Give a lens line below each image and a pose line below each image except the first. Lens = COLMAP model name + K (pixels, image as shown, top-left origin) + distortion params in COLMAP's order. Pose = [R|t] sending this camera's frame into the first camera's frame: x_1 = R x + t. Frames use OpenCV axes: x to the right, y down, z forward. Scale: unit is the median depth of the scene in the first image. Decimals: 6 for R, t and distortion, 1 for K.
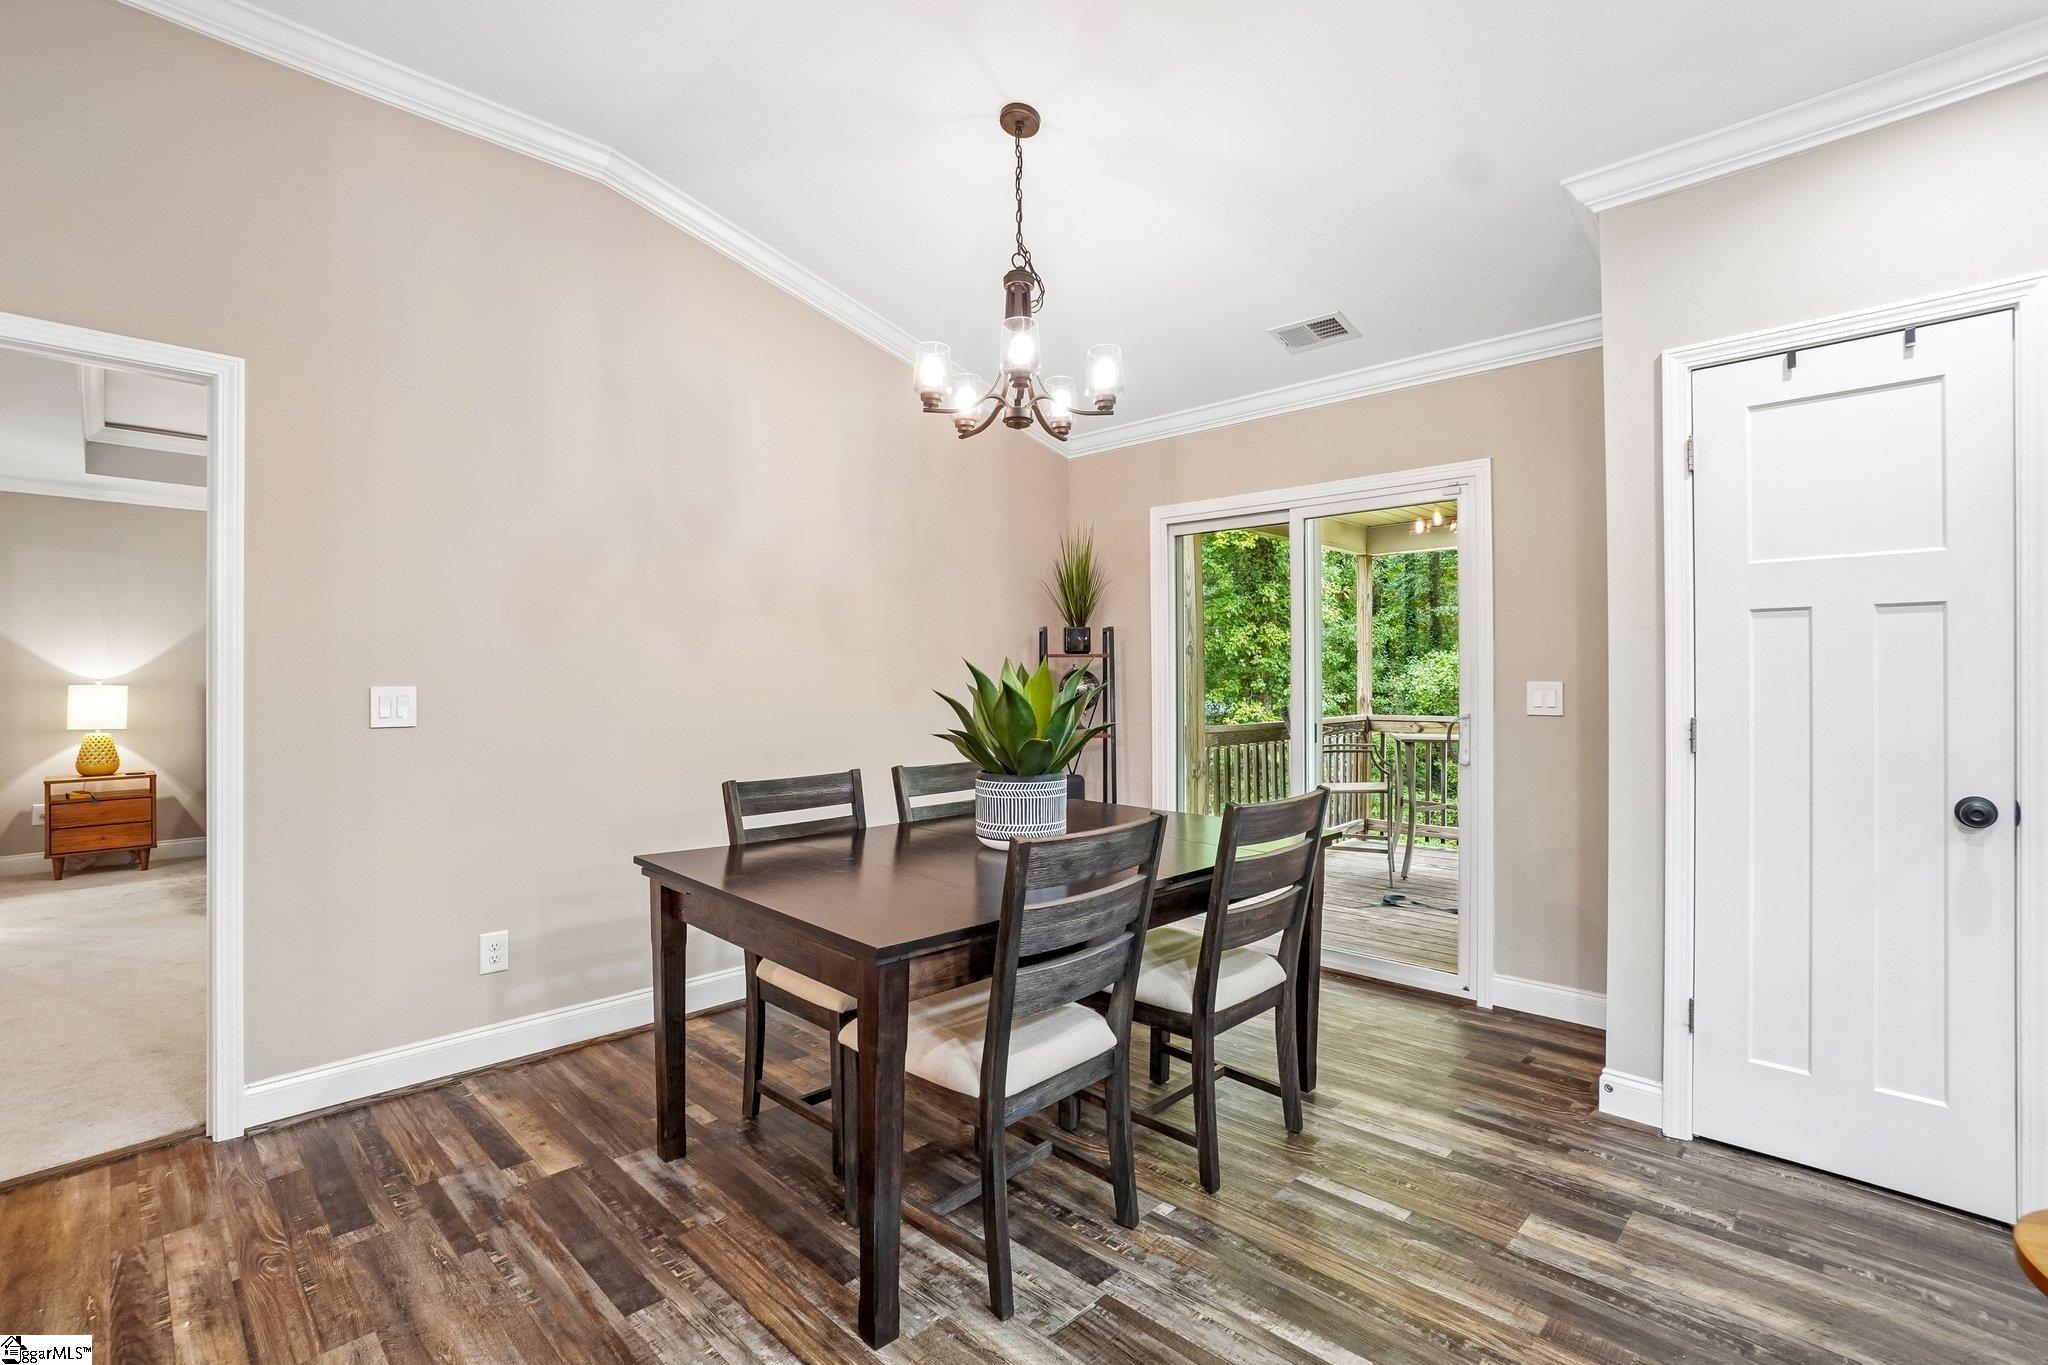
lens RADIAL K [[937.4, 0, 1012.2], [0, 937.4, 676.0], [0, 0, 1]] dist [-0.029633, 0.011780]
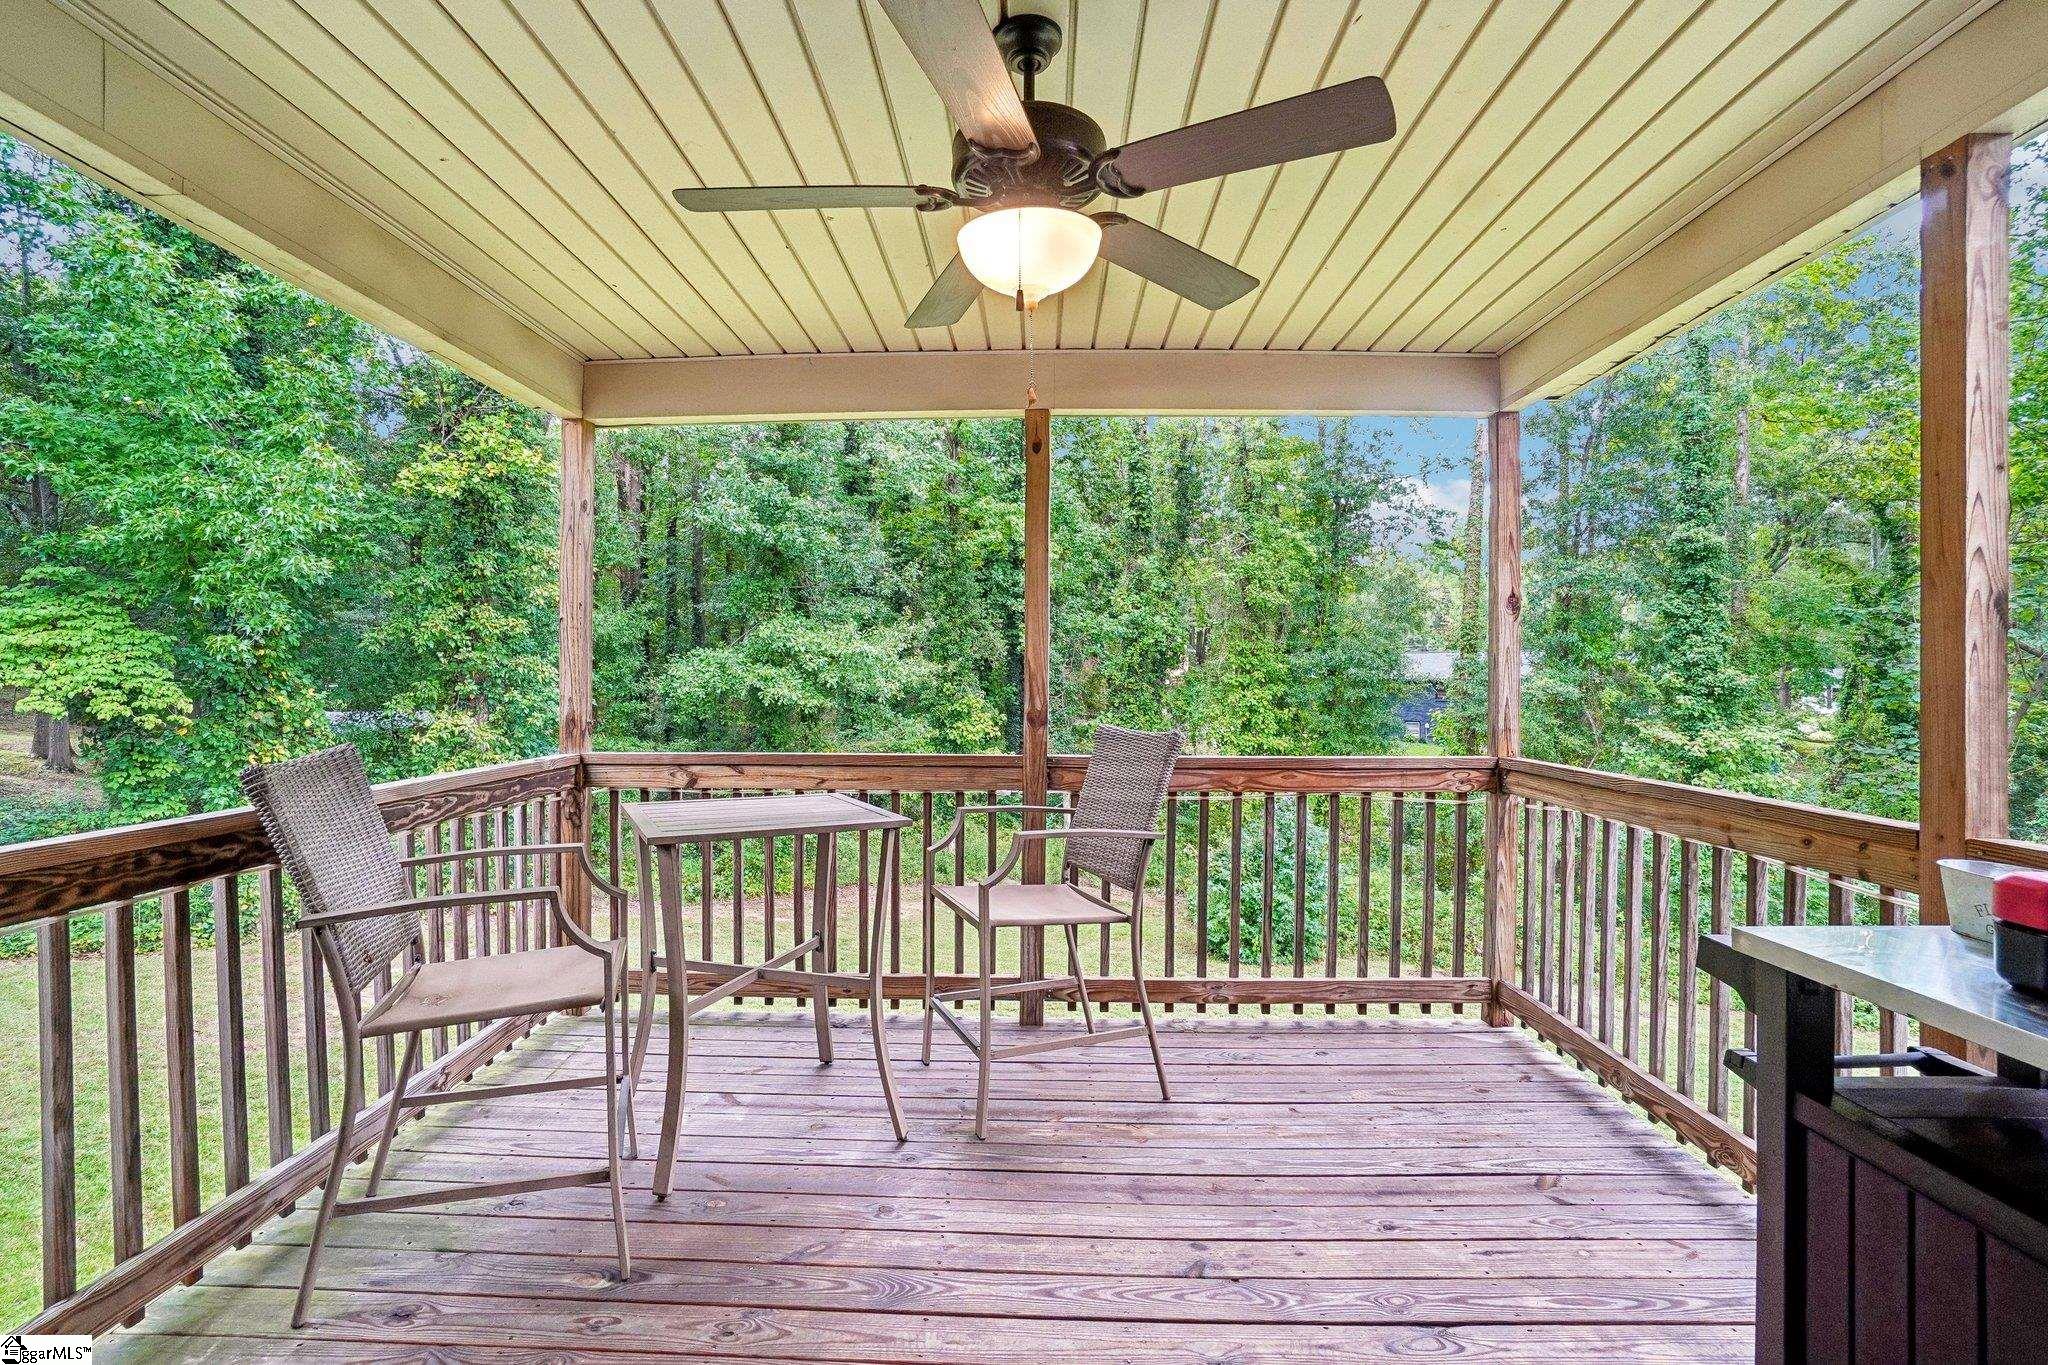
lens RADIAL K [[937.4, 0, 1035.4], [0, 937.4, 682.6], [0, 0, 1]] dist [-0.029633, 0.011780]
pose [[0.714055, -0.001104, 0.700089, 0.445516], [-0.002127, 0.999991, 0.003746, 0.010385], [-0.700087, -0.004164, 0.714046, 1.045499]]
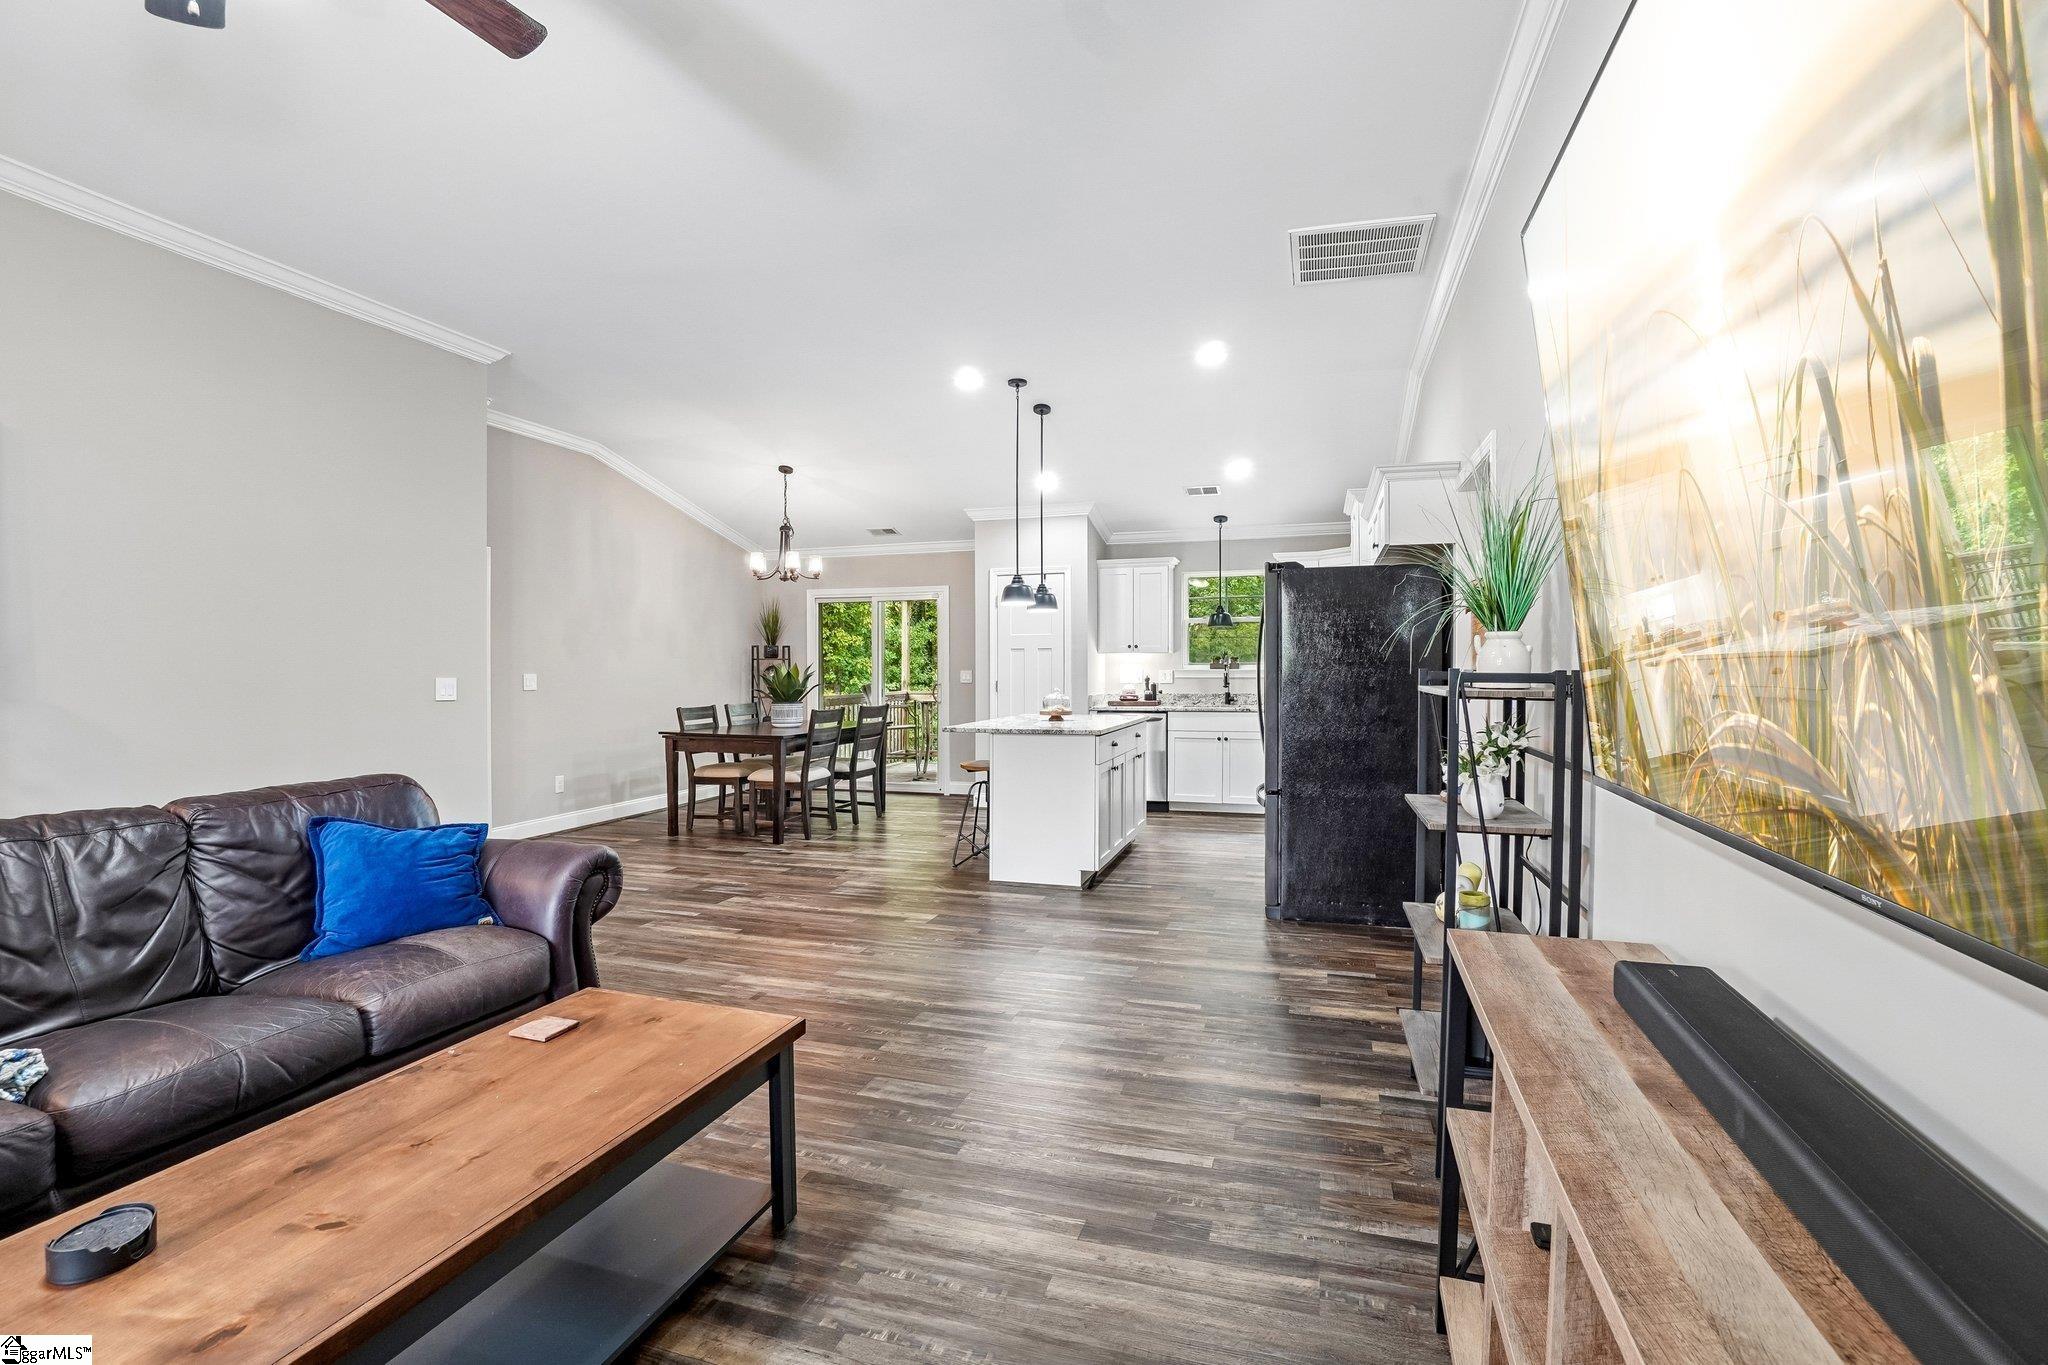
lens RADIAL K [[937.4, 0, 1015.5], [0, 937.4, 636.9], [0, 0, 1]] dist [-0.029633, 0.011780]
pose [[0.891890, 0.012618, 0.452077, -0.528916], [0.003377, 0.999397, -0.034557, 0.002984], [-0.452240, 0.032347, 0.891309, -1.497295]]
